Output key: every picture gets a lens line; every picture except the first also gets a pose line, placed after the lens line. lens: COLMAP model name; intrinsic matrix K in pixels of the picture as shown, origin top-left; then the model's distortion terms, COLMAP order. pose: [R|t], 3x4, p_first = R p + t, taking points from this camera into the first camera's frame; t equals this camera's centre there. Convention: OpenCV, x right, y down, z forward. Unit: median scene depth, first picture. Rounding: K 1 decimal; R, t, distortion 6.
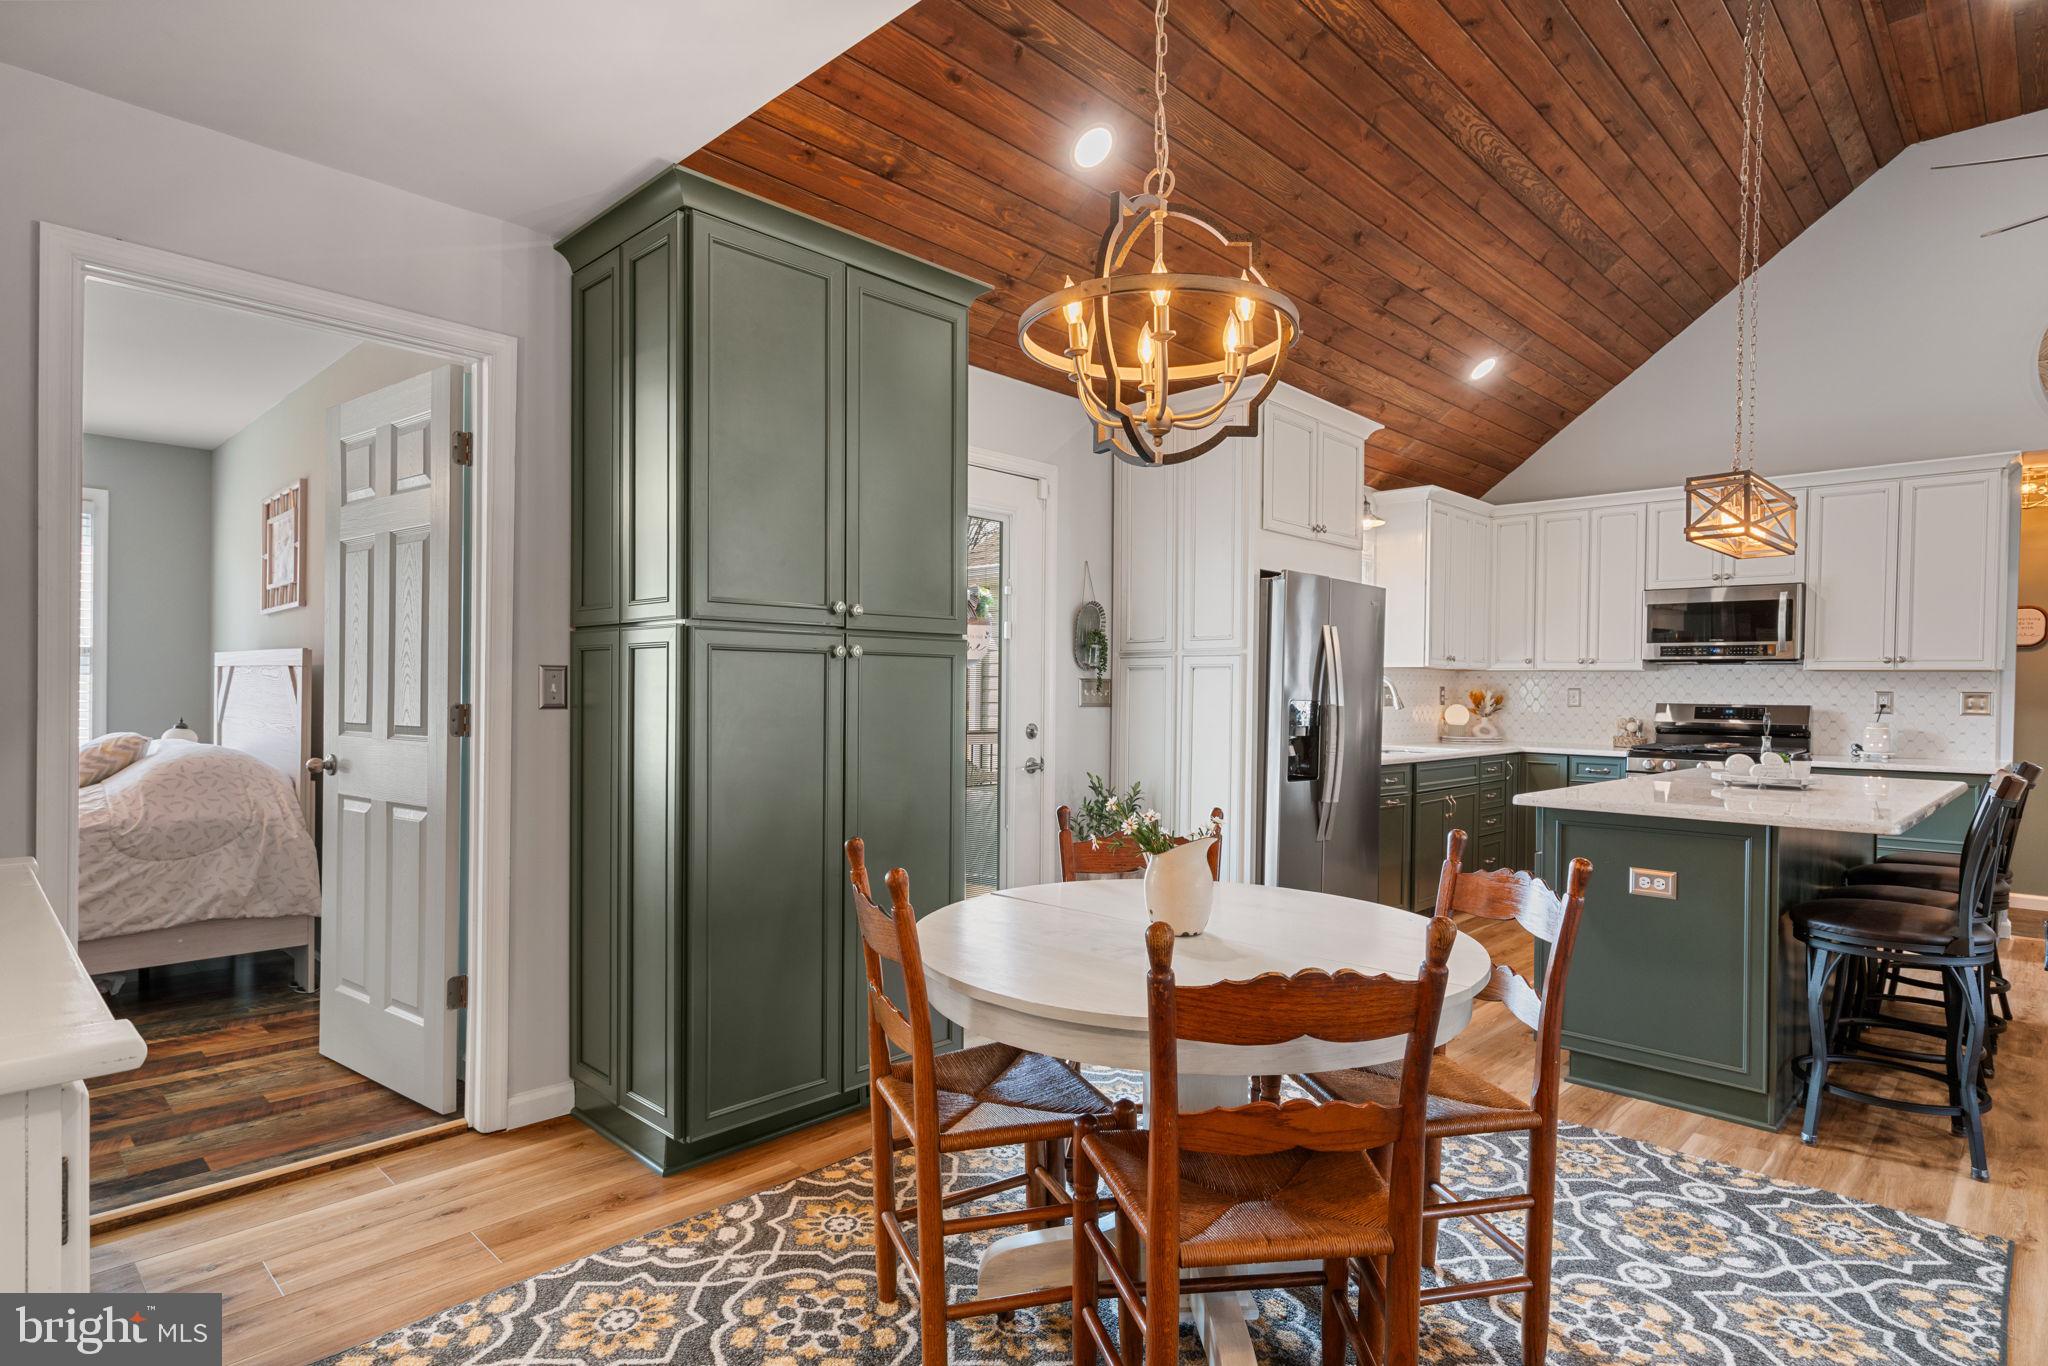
lens RADIAL K [[1058.6, 0, 1020.6], [0, 1058.6, 696.8], [0, 0, 1]] dist [0.002079, 0.000469]
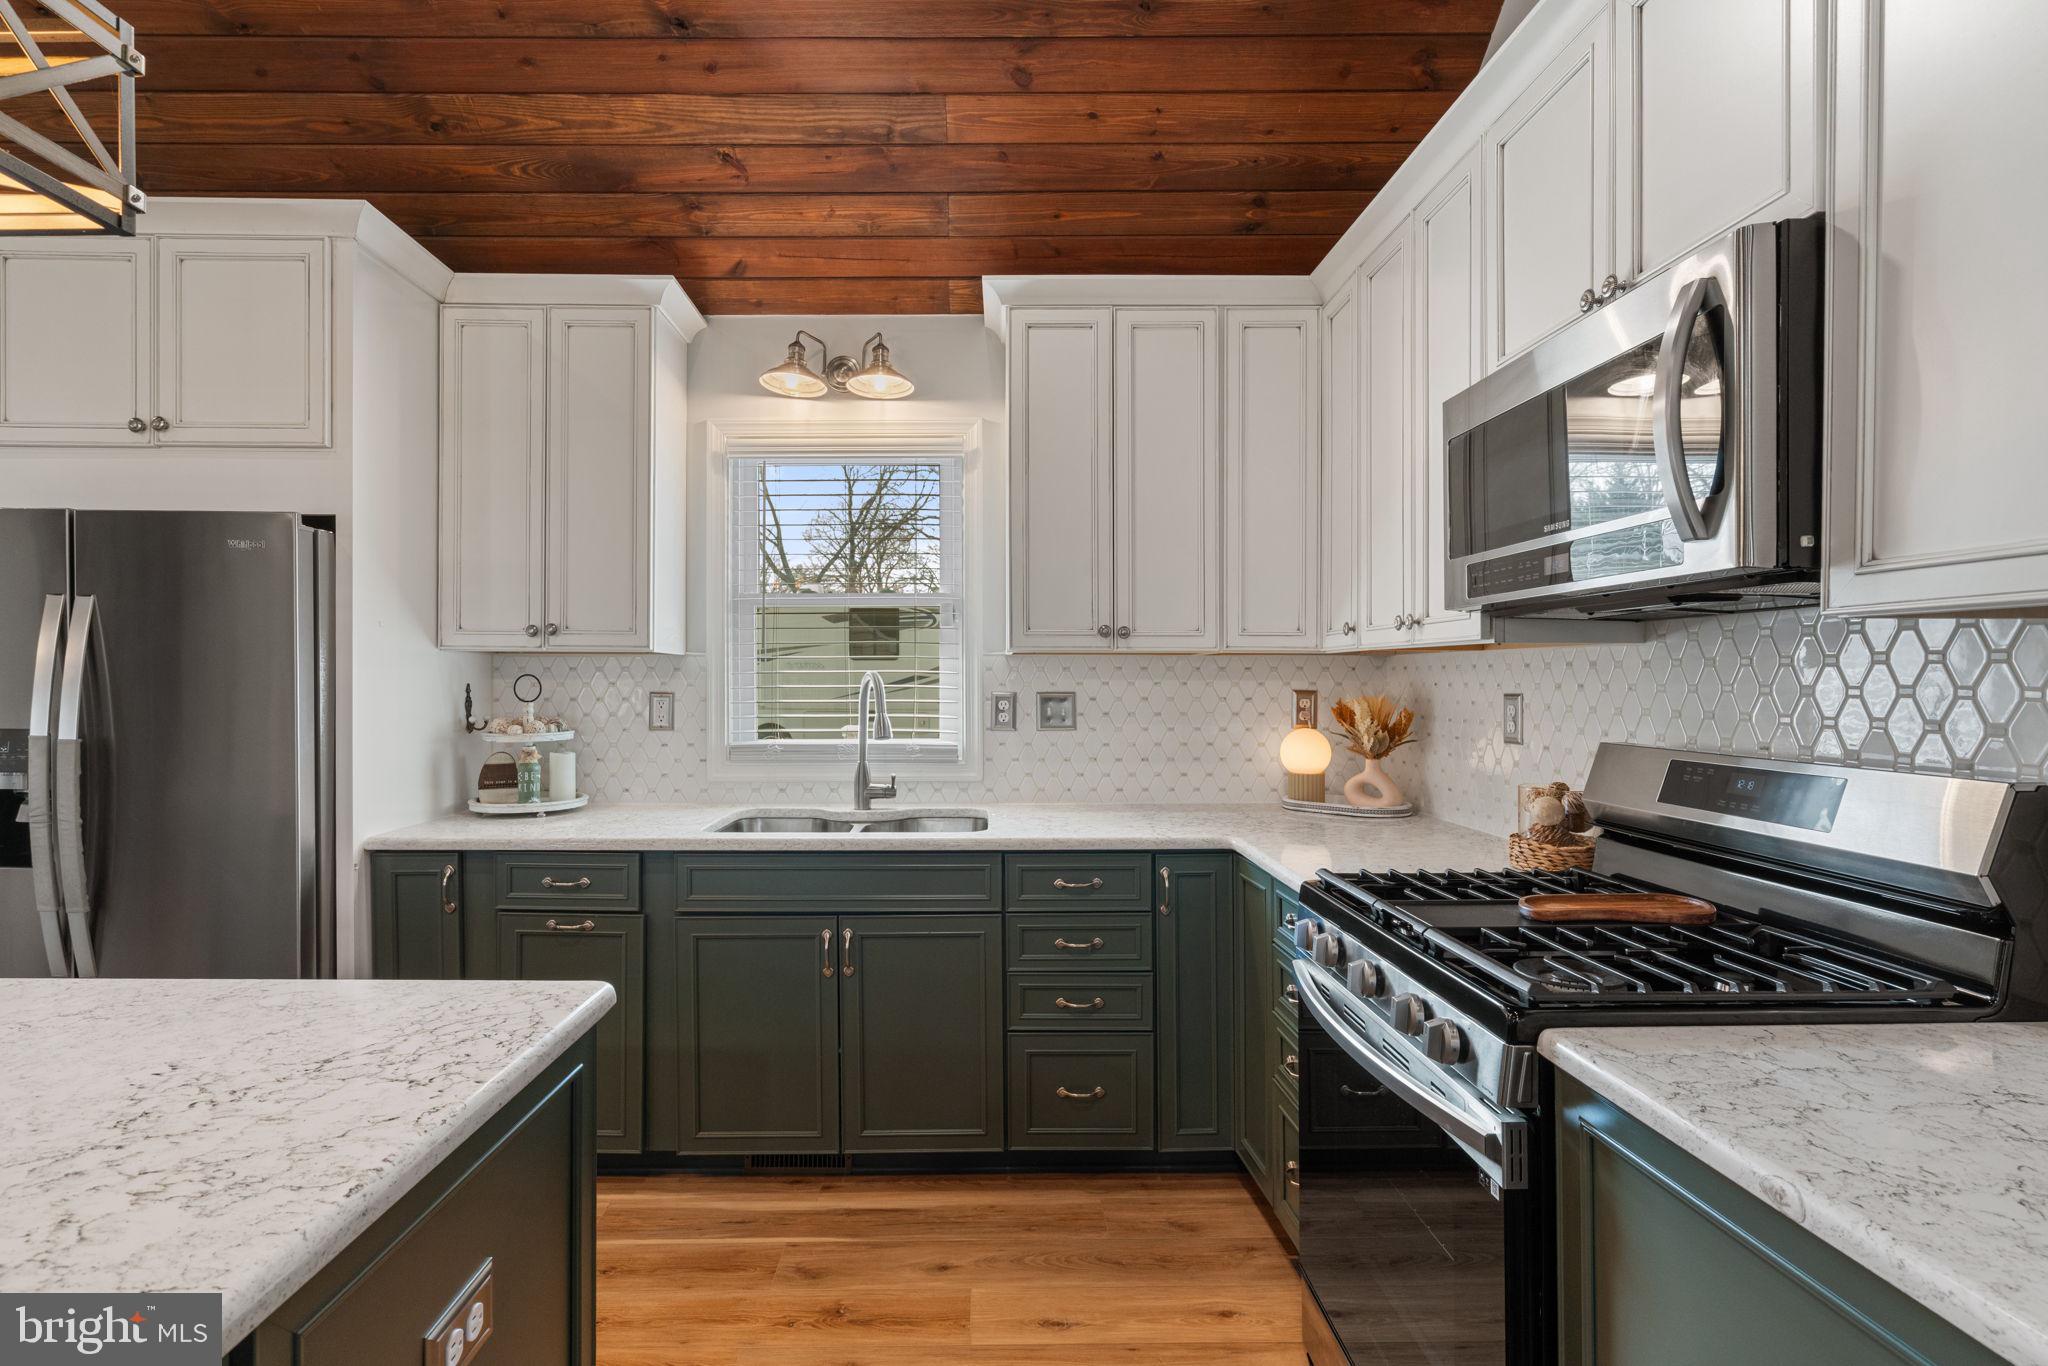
lens RADIAL K [[983.1, 0, 987.8], [0, 983.1, 690.4], [0, 0, 1]] dist [-0.000062, 0.000794]
pose [[0.707229, -0.005385, -0.706964, 0.799566], [0.002903, 0.999985, -0.004713, -0.009874], [0.706979, 0.001281, 0.707234, 0.775583]]
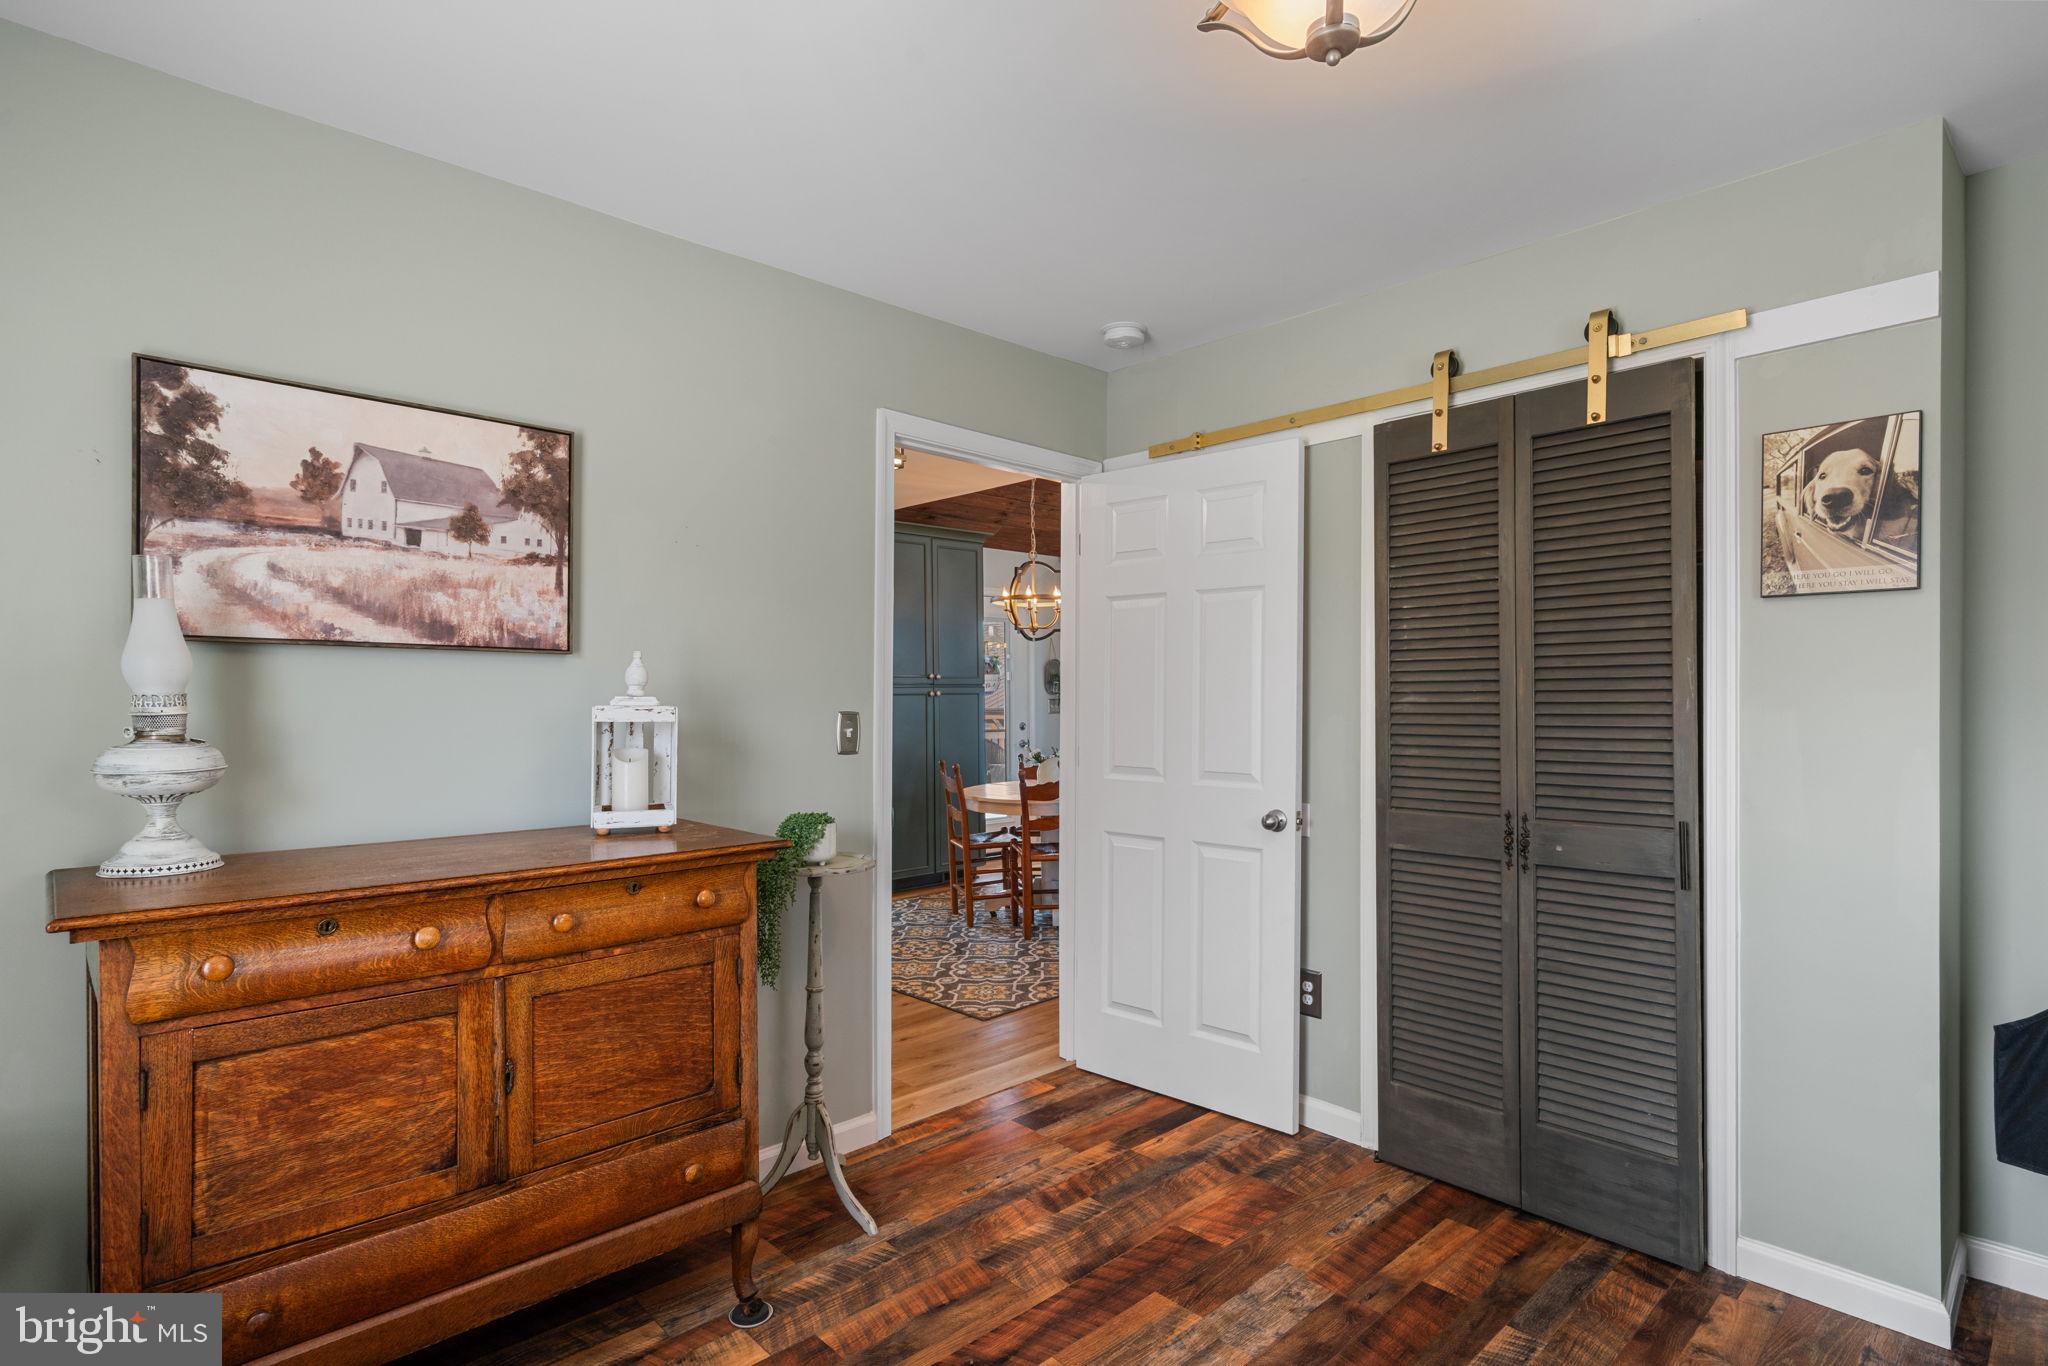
lens RADIAL K [[943.2, 0, 1020.7], [0, 943.2, 698.9], [0, 0, 1]] dist [0.001752, 0.000477]
pose [[0.998594, -0.017638, -0.049987, 0.076958], [0.017544, 0.999843, -0.002317, -0.011996], [0.050020, 0.001437, 0.998747, -0.622132]]
